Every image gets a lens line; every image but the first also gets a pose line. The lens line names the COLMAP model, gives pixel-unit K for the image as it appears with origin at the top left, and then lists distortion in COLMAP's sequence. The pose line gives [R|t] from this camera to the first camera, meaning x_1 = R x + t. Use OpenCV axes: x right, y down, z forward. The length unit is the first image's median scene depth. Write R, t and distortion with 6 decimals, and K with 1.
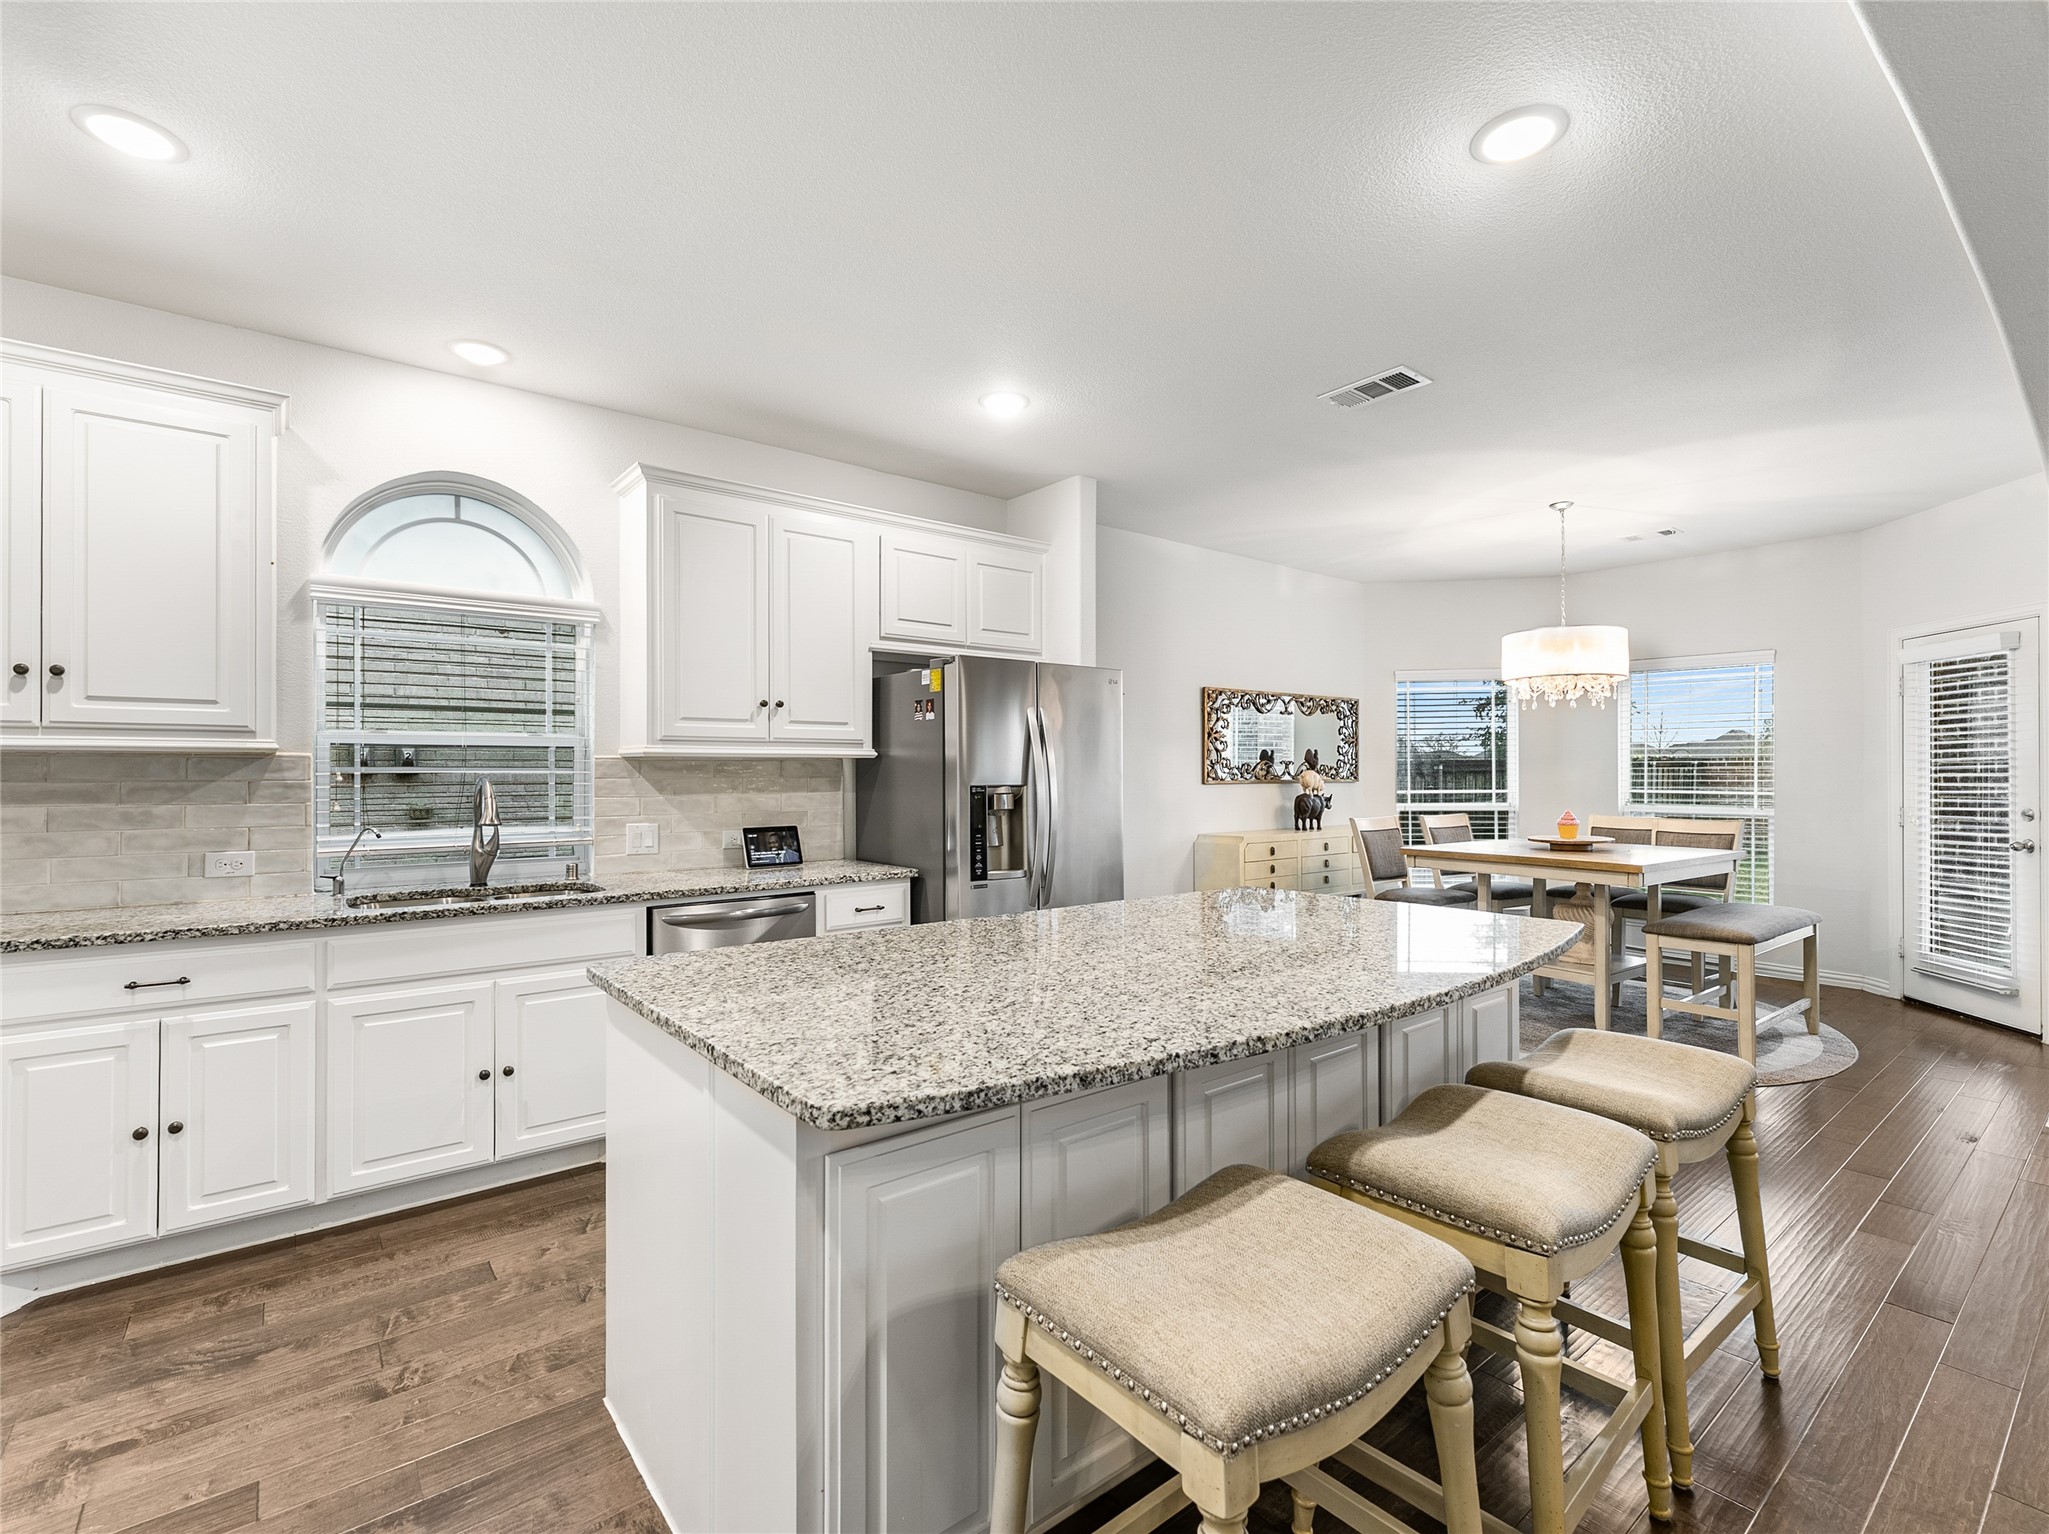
lens RADIAL K [[937.8, 0, 1024.5], [0, 937.8, 767.0], [0, 0, 1]] dist [0.002282, -0.000195]
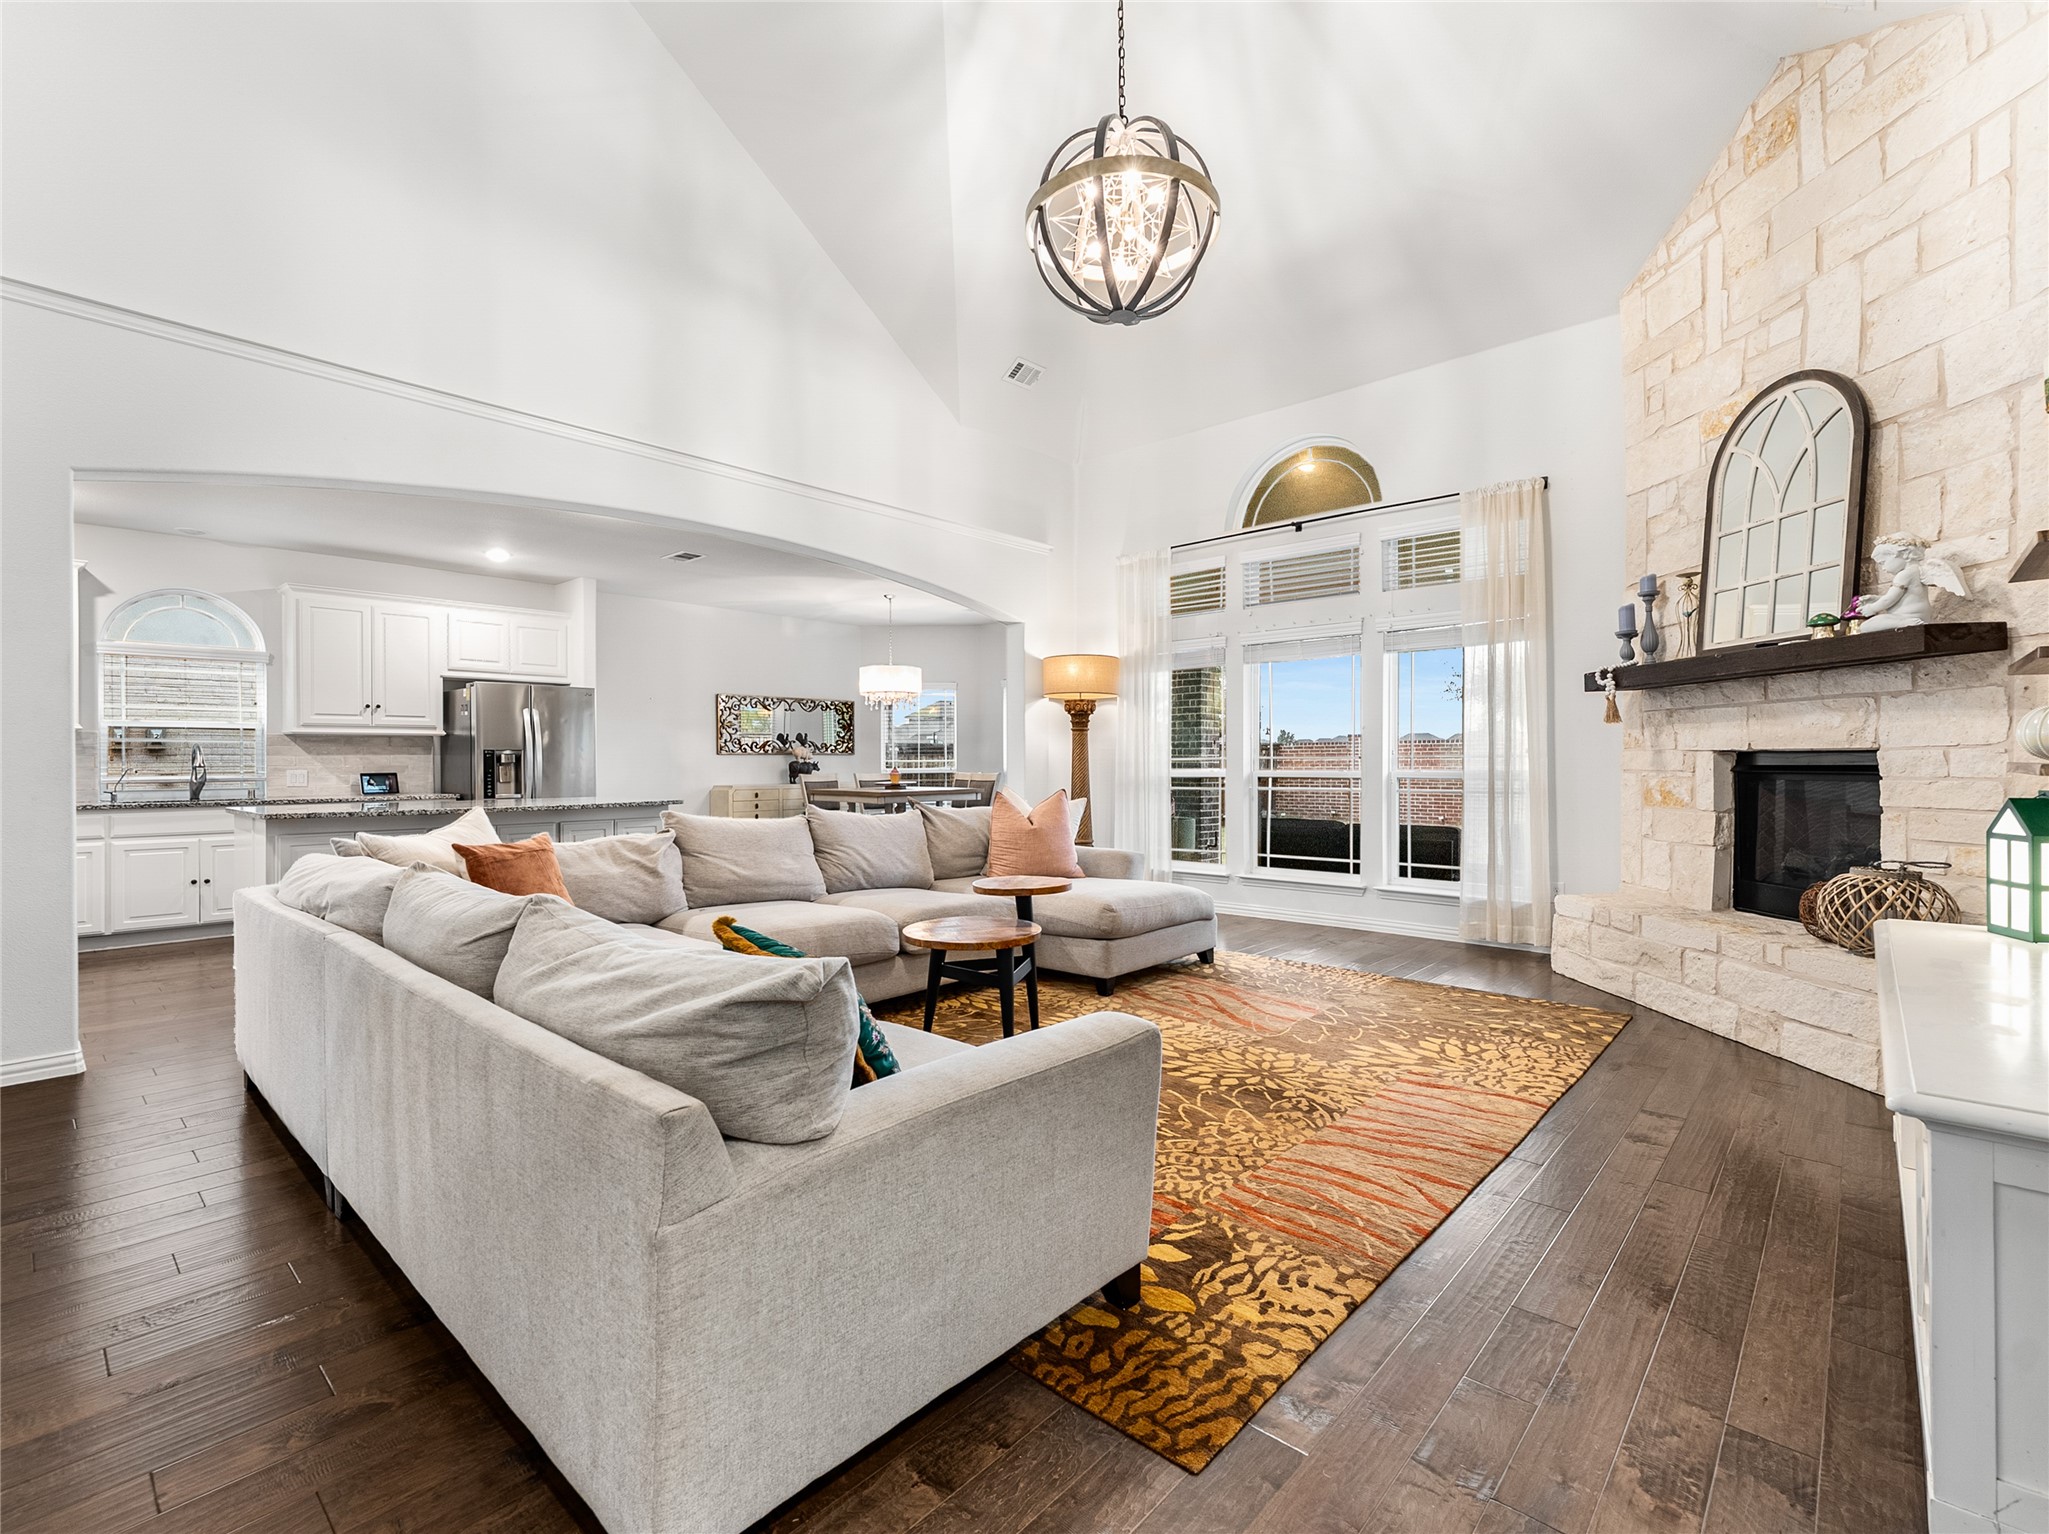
lens RADIAL K [[937.8, 0, 1024.5], [0, 937.8, 767.0], [0, 0, 1]] dist [0.002282, -0.000195]
pose [[0.987282, -0.001754, 0.158967, 0.504832], [-0.000408, 0.999908, 0.013567, 0.019823], [-0.158976, -0.013459, 0.987191, -0.747055]]
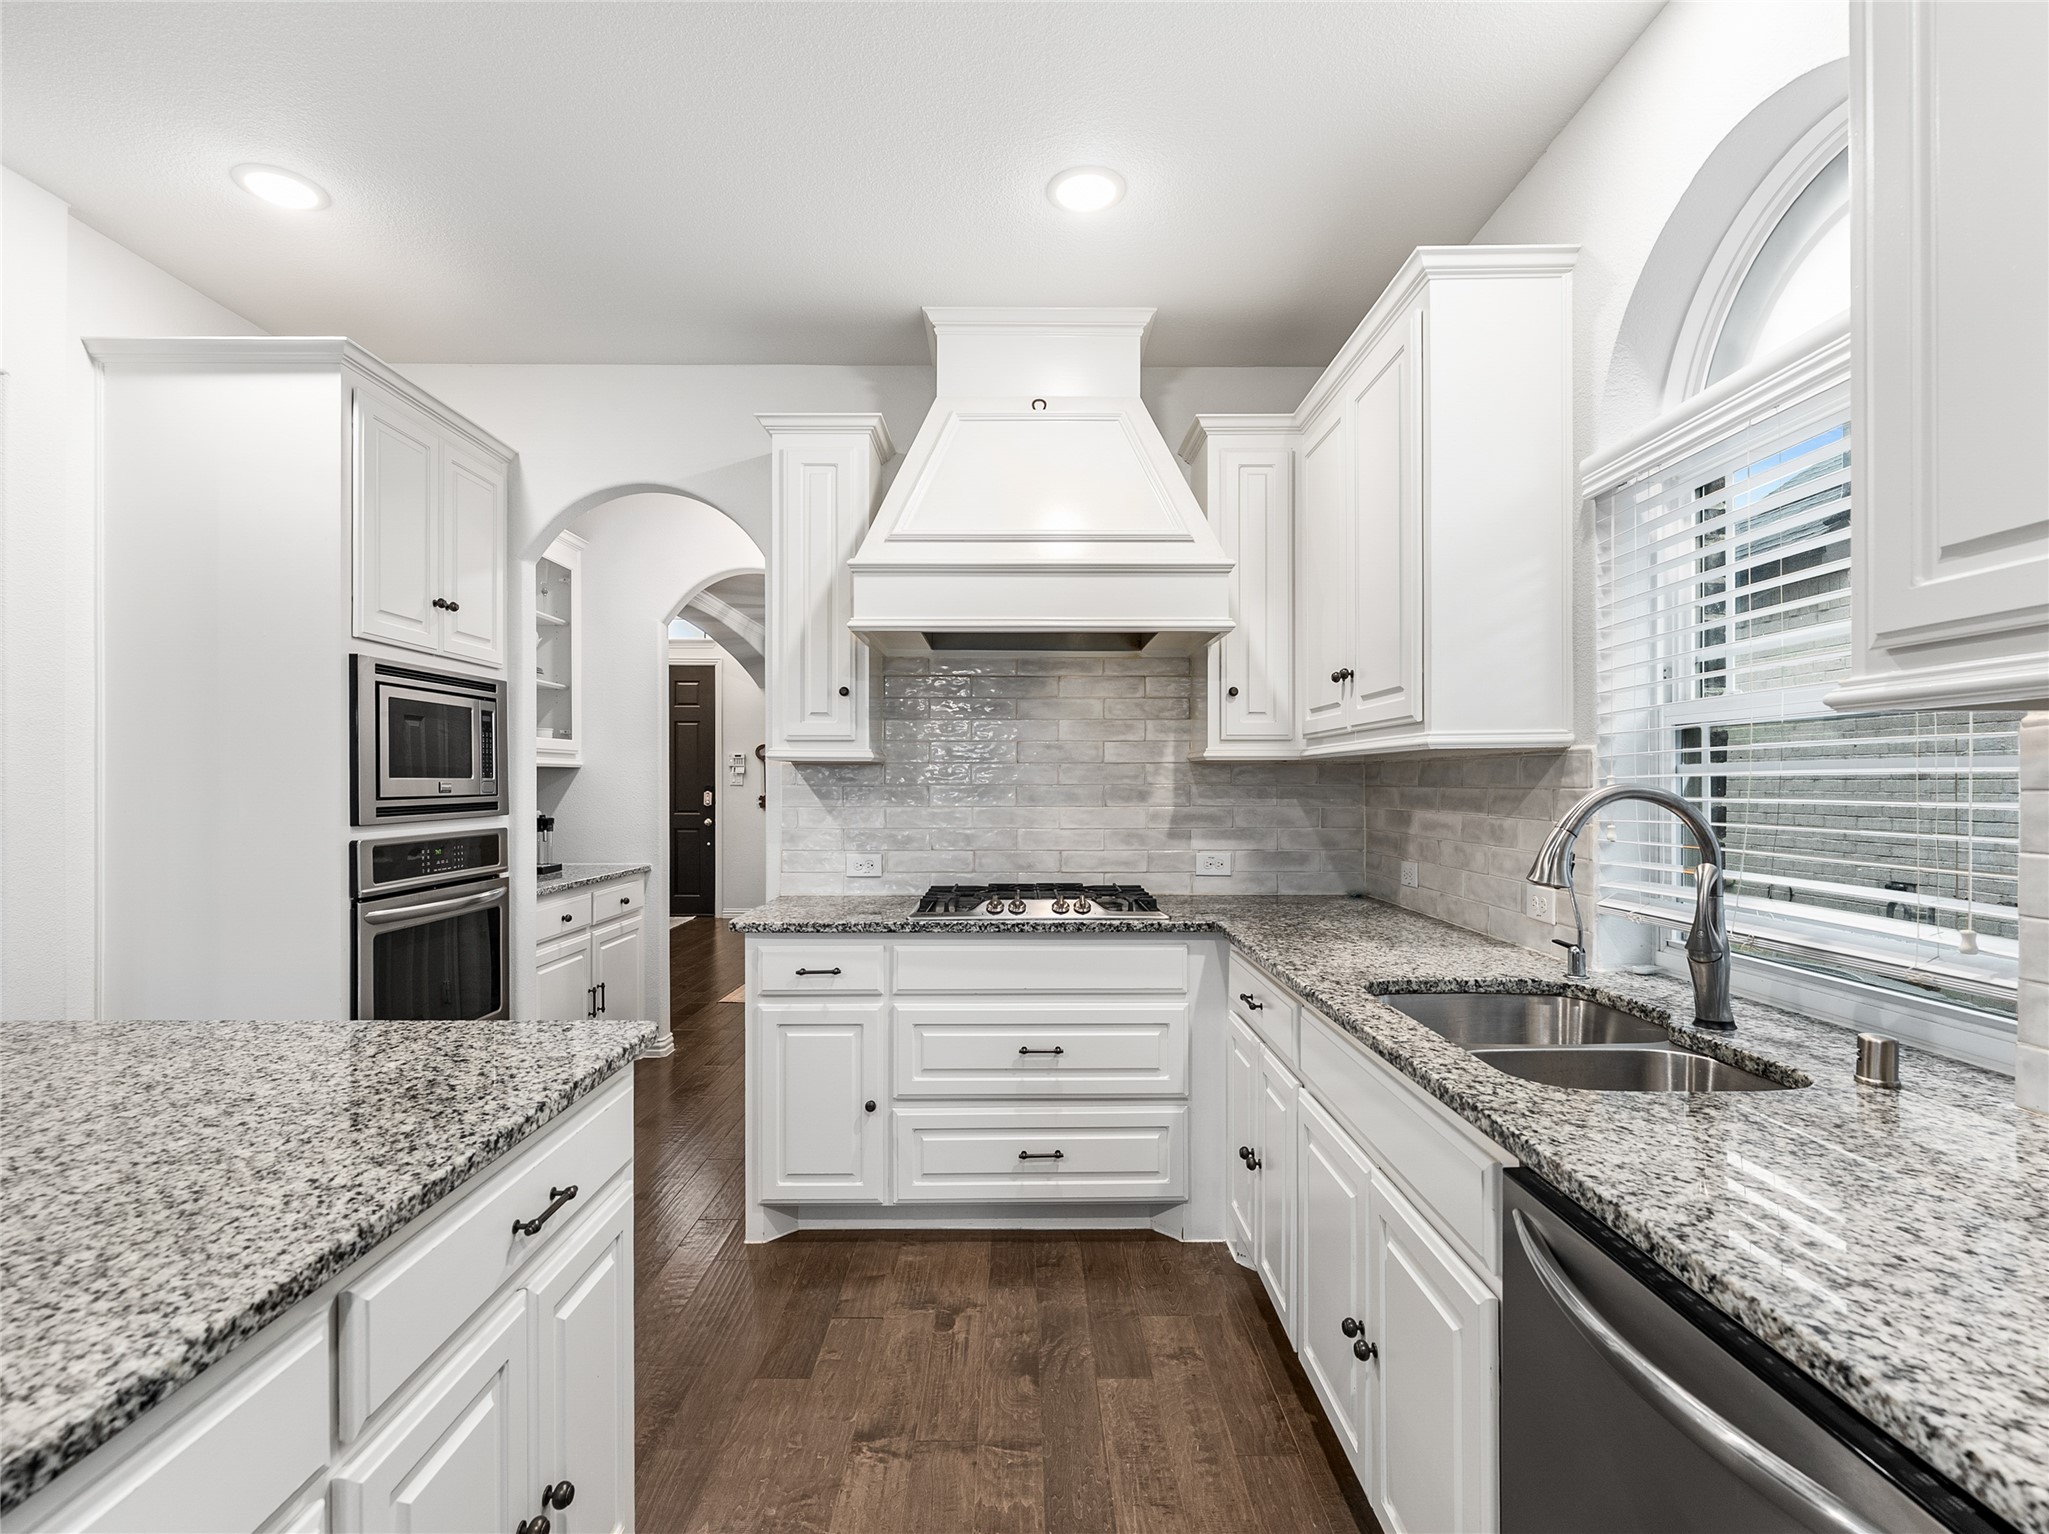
lens RADIAL K [[989.0, 0, 1024.5], [0, 989.0, 767.0], [0, 0, 1]] dist [0.001037, 0.000104]
pose [[-0.620846, -0.009642, -0.783874, 0.000129], [0.008843, 0.999775, -0.019302, 0.005563], [0.783883, -0.018915, -0.620620, 0.647903]]
